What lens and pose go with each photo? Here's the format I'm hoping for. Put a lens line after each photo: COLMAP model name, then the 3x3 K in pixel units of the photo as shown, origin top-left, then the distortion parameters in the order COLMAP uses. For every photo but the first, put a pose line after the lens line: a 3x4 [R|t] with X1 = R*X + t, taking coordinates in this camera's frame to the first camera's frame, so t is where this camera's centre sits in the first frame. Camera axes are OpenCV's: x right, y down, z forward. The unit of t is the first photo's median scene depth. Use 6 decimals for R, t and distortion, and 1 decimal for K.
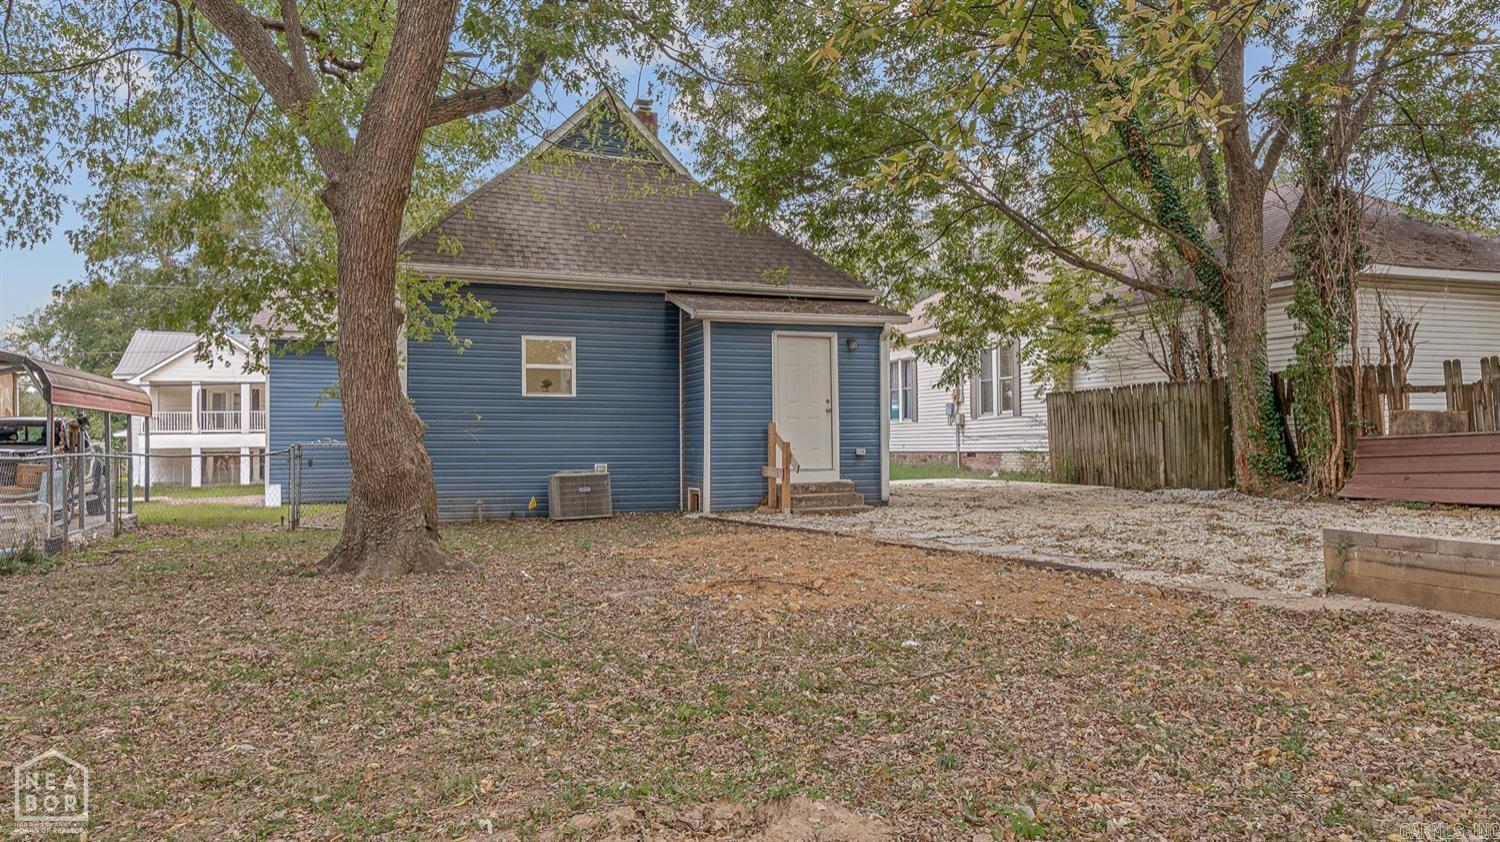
lens RADIAL K [[1009.5, 0, 750.0], [0, 1009.5, 421.0], [0, 0, 1]] dist [-0.003366, -0.000807]
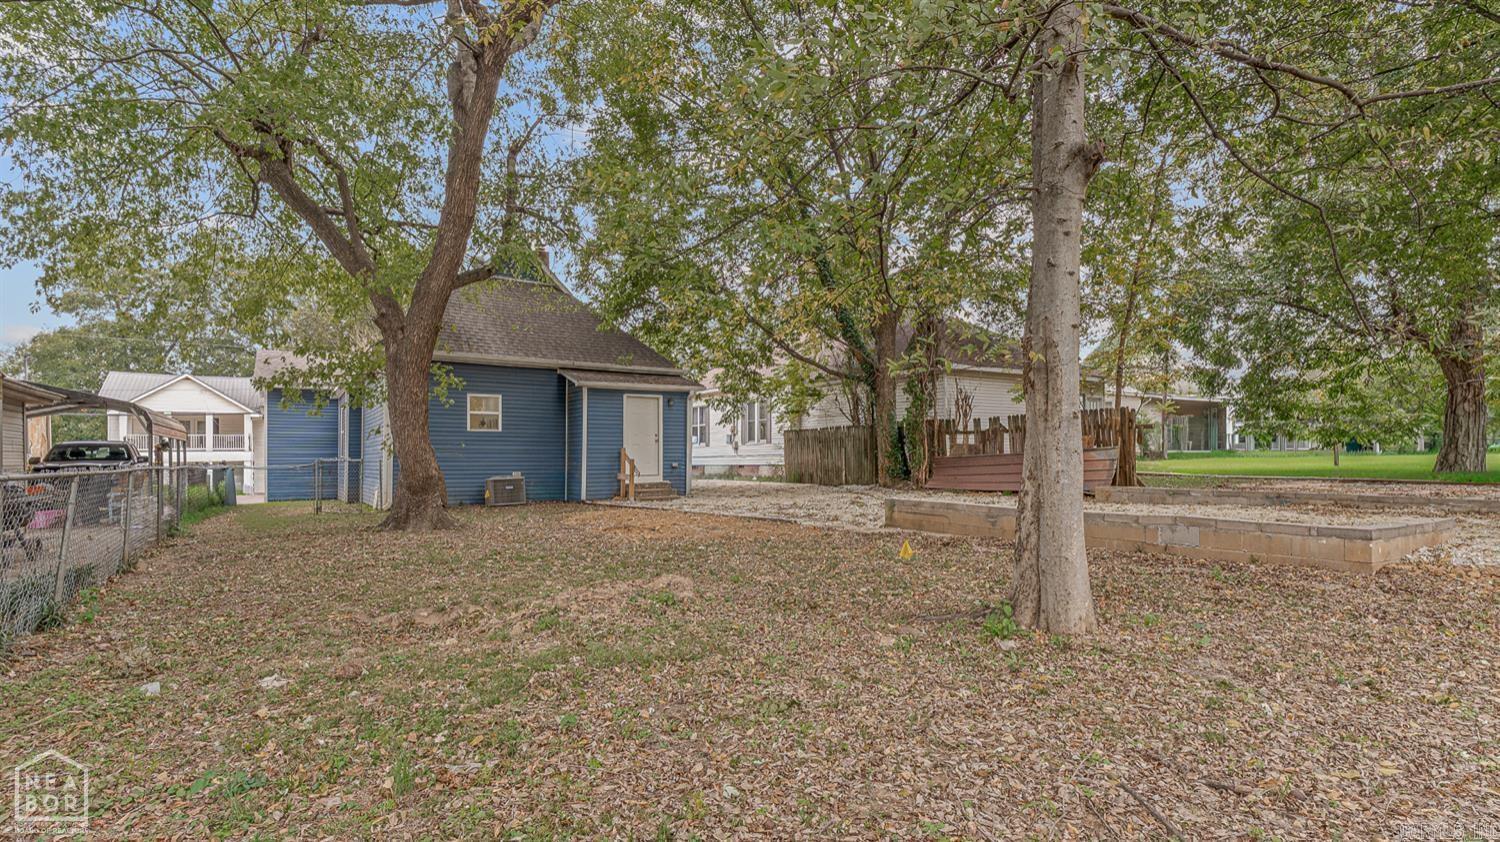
lens RADIAL K [[728.4, 0, 799.7], [0, 728.4, 420.0], [0, 0, 1]] dist [-0.002533, -0.000243]
pose [[0.959327, 0.016689, 0.281803, -0.035855], [-0.007891, 0.999446, -0.032326, -0.006872], [-0.282186, 0.028787, 0.958928, -0.242231]]
